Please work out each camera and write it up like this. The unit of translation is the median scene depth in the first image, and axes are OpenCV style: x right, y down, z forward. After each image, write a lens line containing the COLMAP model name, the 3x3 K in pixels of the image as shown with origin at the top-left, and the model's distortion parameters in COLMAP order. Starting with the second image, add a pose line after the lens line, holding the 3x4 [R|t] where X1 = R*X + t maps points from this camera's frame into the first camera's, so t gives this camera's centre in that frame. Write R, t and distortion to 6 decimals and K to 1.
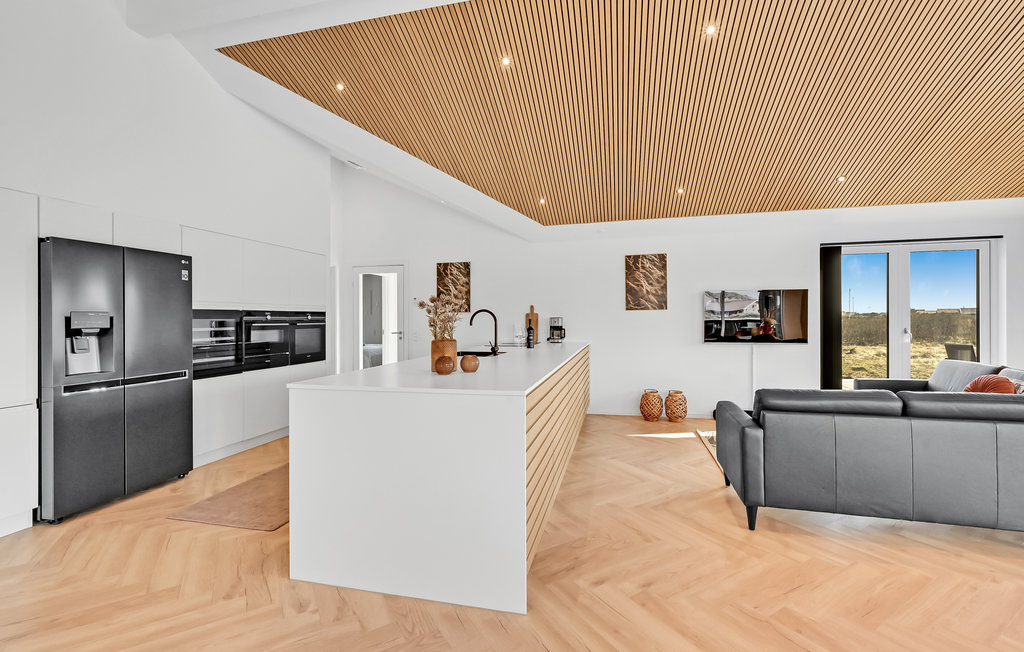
lens RADIAL K [[431.6, 0, 513.0], [0, 431.6, 320.9], [0, 0, 1]] dist [0.000802, 0.000013]
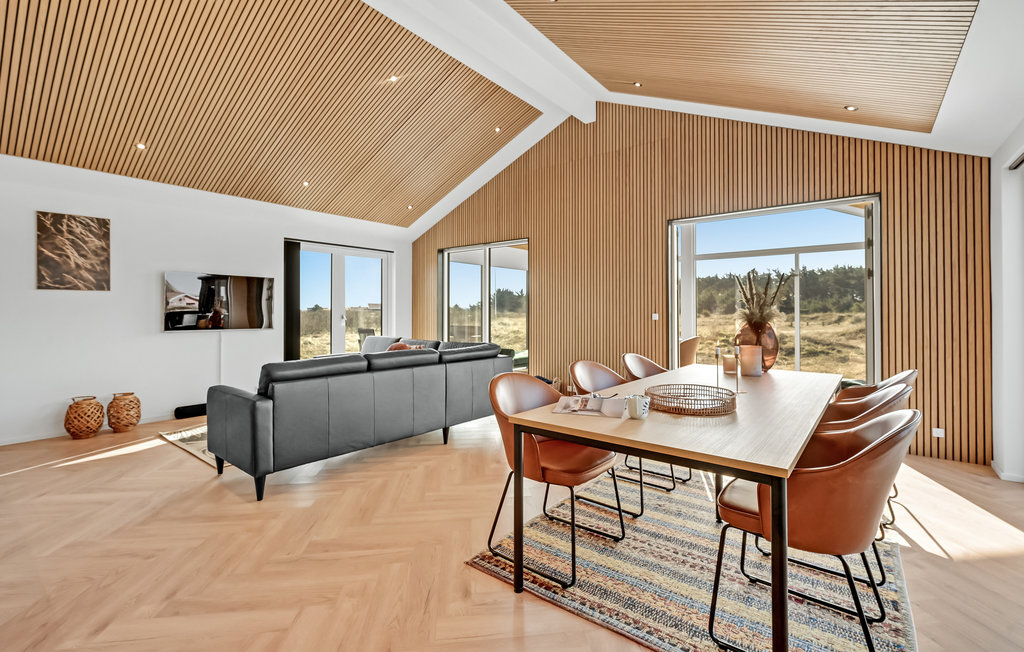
lens RADIAL K [[452.0, 0, 508.3], [0, 452.0, 310.4], [0, 0, 1]] dist [0.000570, -0.000379]
pose [[0.418475, 0.011558, 0.908155, -0.135208], [0.000686, 0.999915, -0.013042, 0.032532], [-0.908228, 0.006081, 0.418431, 0.004933]]
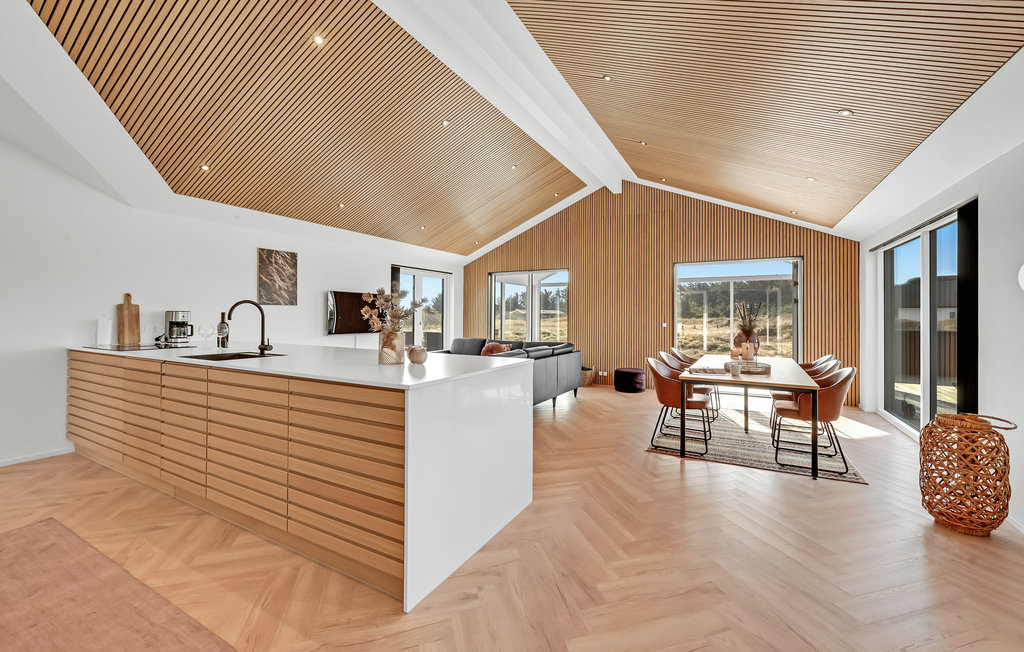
lens RADIAL K [[407.7, 0, 510.2], [0, 407.7, 315.3], [0, 0, 1]] dist [-0.000110, 0.000055]
pose [[0.274728, 0.008869, 0.961481, -0.748790], [-0.003793, 0.999960, -0.008140, 0.006459], [-0.961515, -0.001411, 0.274750, 0.350124]]
